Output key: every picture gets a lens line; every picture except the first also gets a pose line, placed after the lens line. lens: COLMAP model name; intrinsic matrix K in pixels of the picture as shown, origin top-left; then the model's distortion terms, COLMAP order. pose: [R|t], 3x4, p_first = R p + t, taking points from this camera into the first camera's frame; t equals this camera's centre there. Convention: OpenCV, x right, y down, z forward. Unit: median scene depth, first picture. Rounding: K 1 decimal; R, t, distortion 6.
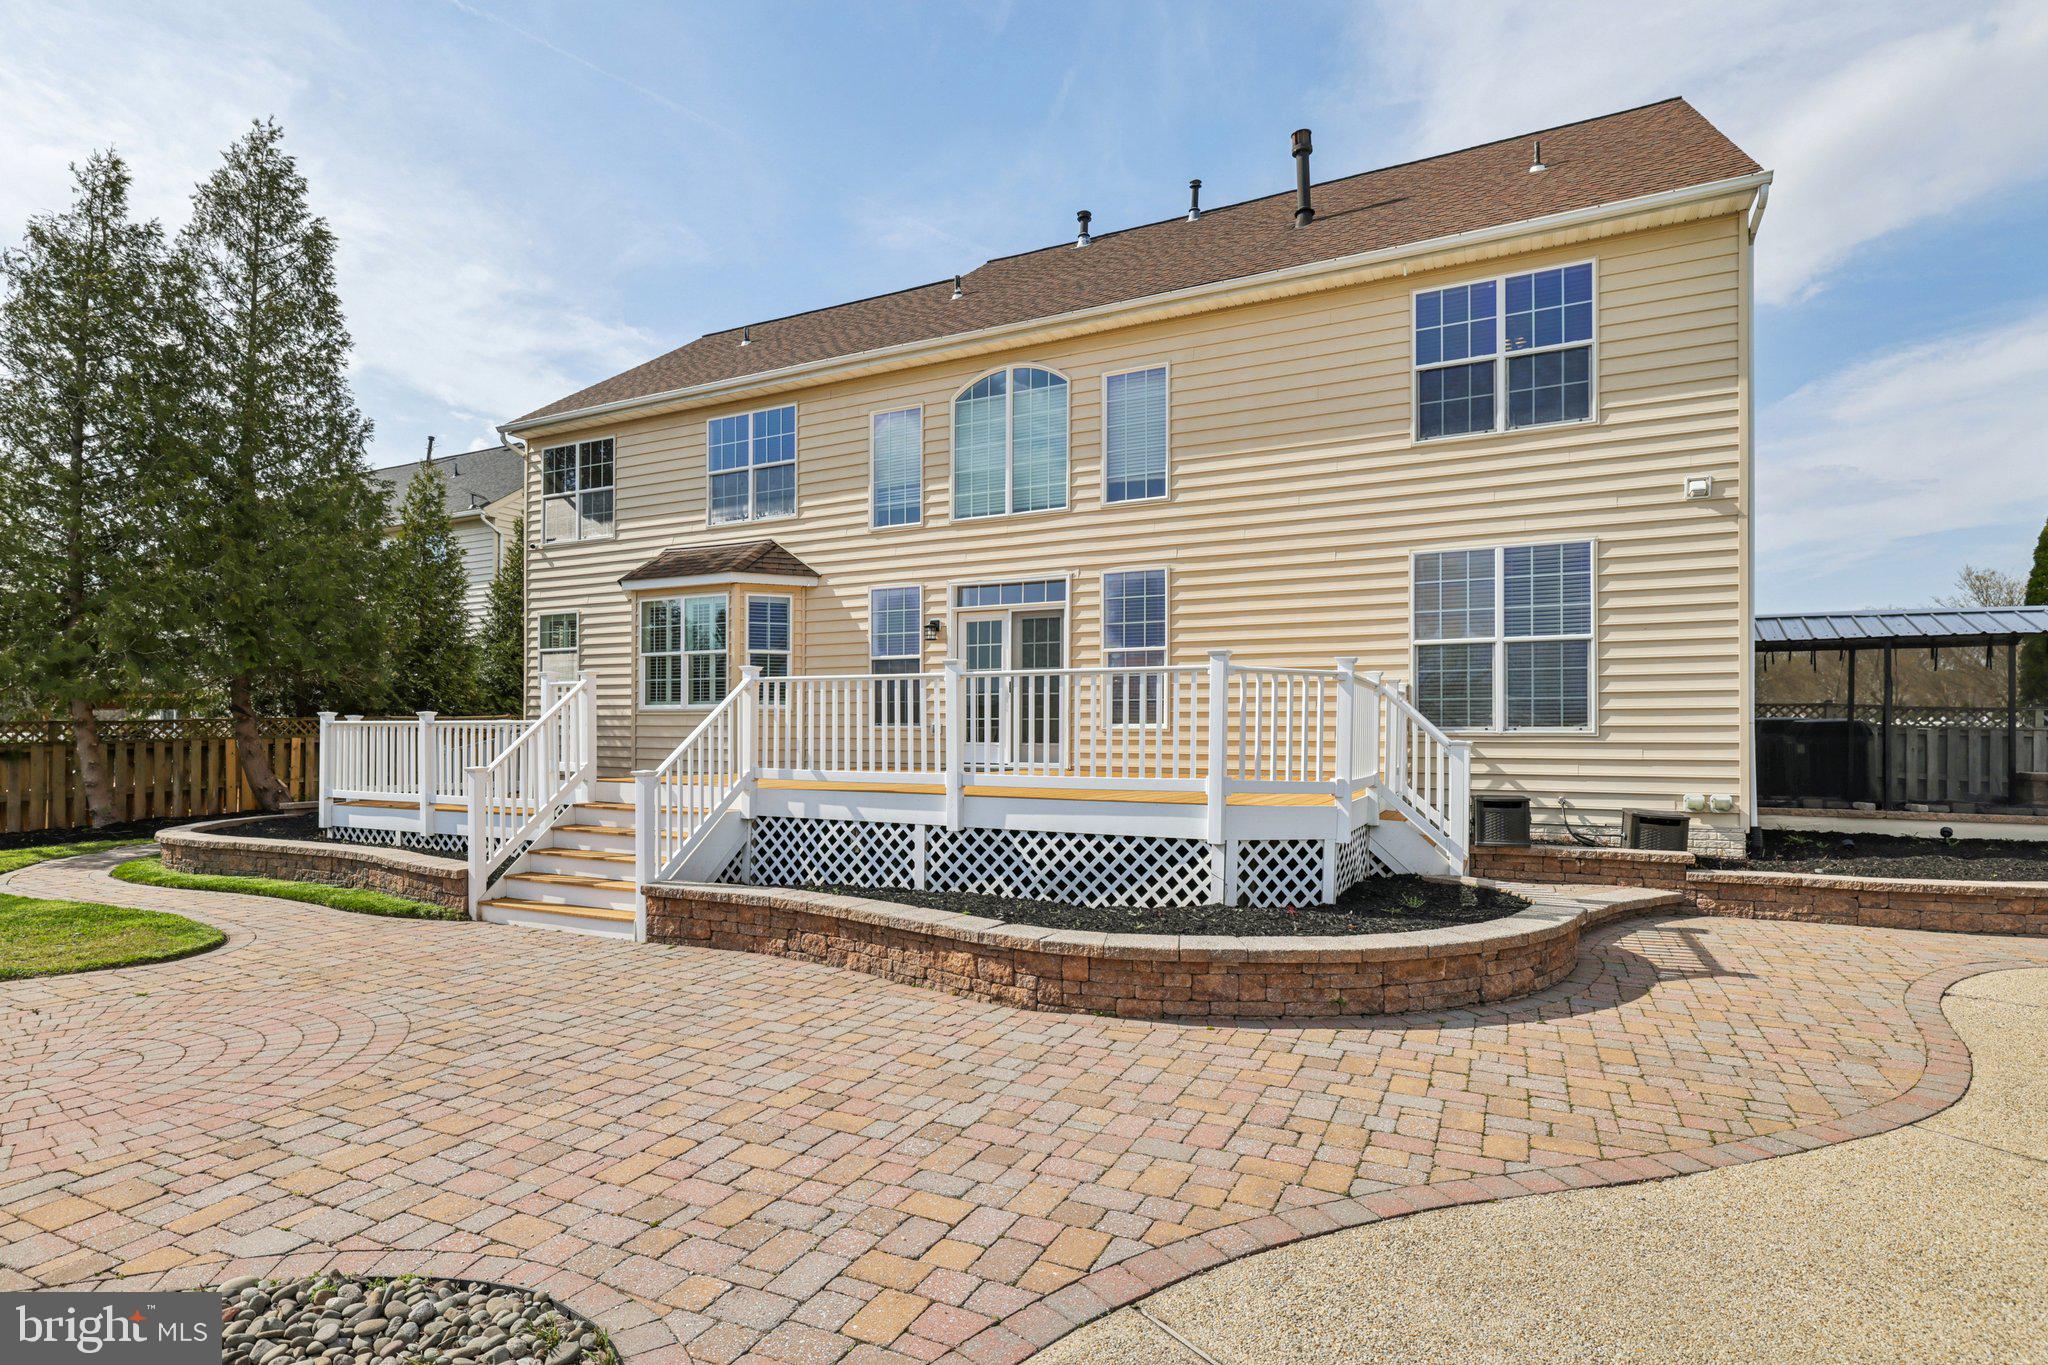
lens RADIAL K [[1020.6, 0, 1016.1], [0, 1020.6, 730.3], [0, 0, 1]] dist [0.000756, 0.000123]
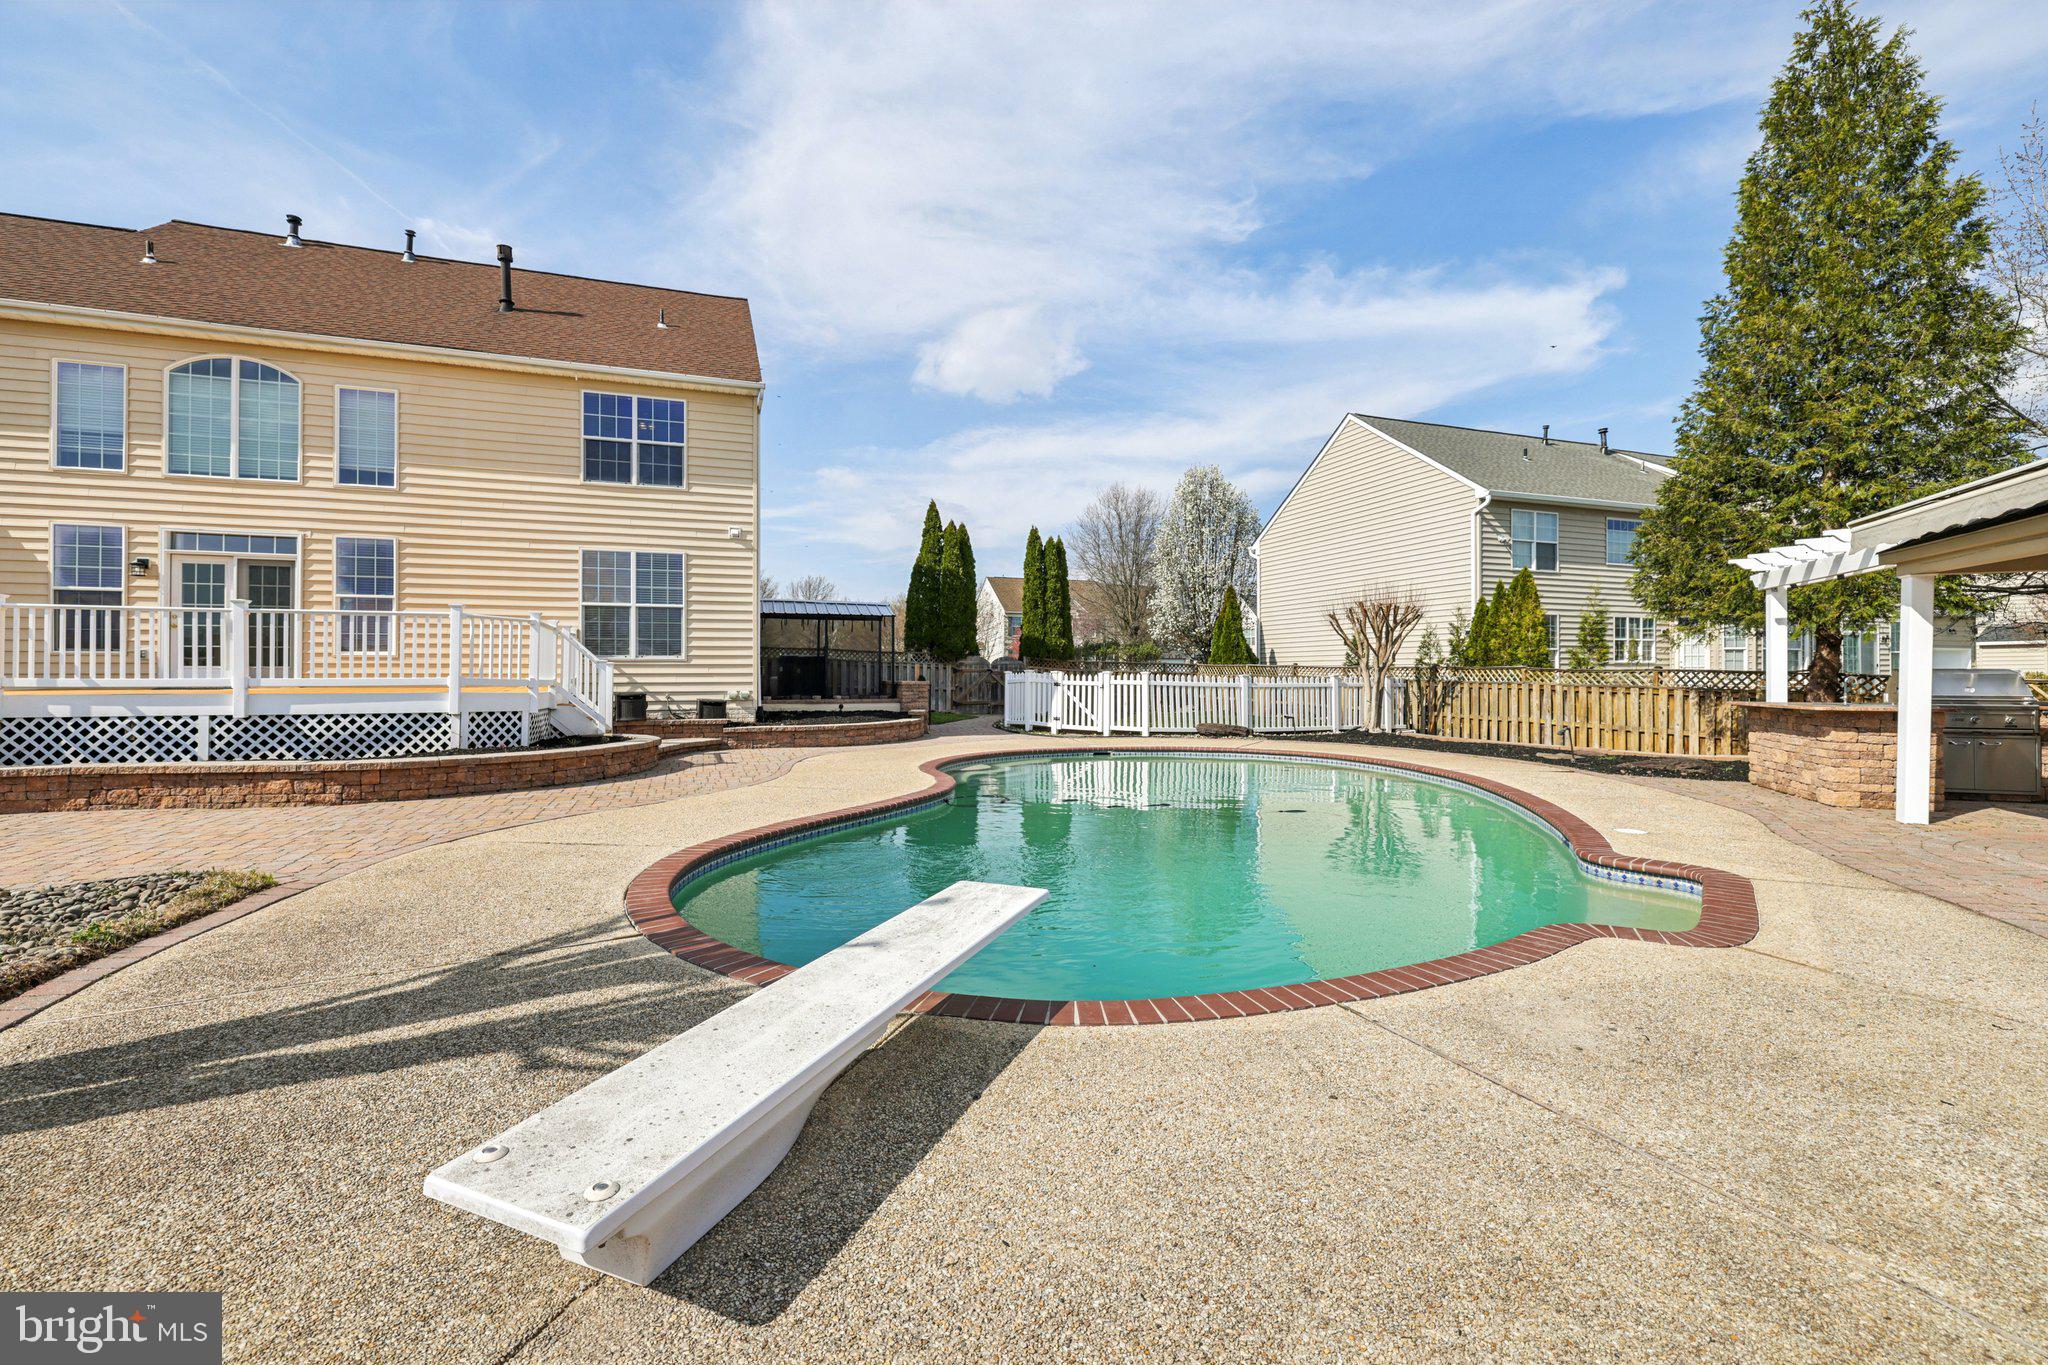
lens RADIAL K [[868.0, 0, 1019.2], [0, 868.0, 665.6], [0, 0, 1]] dist [0.000899, 0.000331]
pose [[0.684813, 0.004715, 0.728703, -0.146661], [0.002071, 0.999962, -0.008417, 0.026858], [-0.728715, 0.007274, 0.684778, -0.471503]]
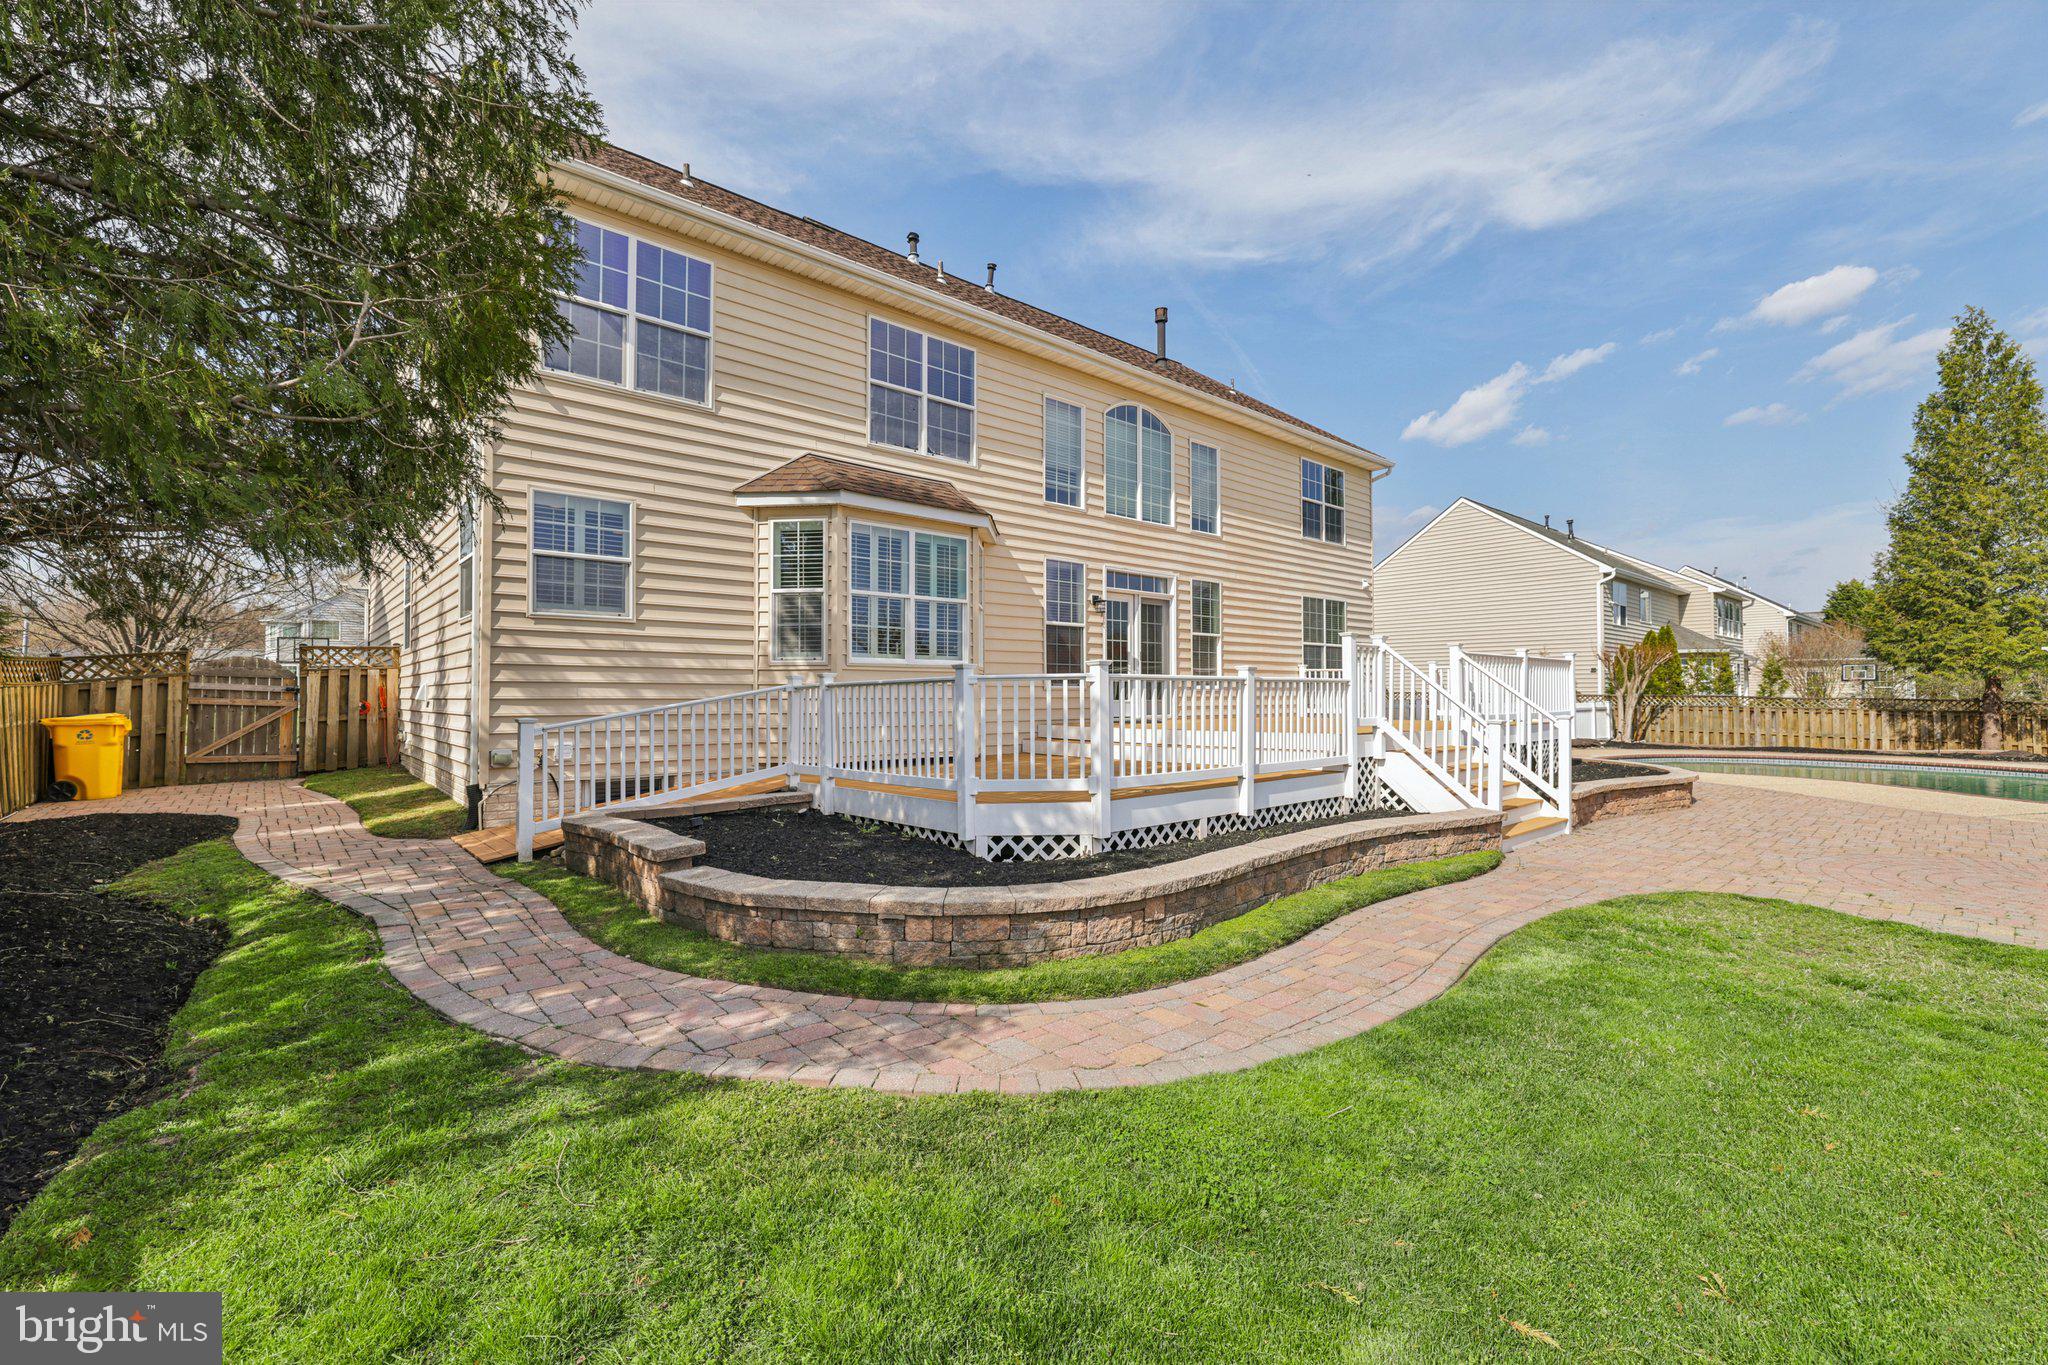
lens RADIAL K [[868.0, 0, 1012.3], [0, 868.0, 674.5], [0, 0, 1]] dist [0.000899, 0.000331]
pose [[0.377022, 0.018221, 0.926025, -1.303069], [0.002663, 0.999781, -0.020757, 0.003042], [-0.926201, 0.010292, 0.376891, 0.906774]]
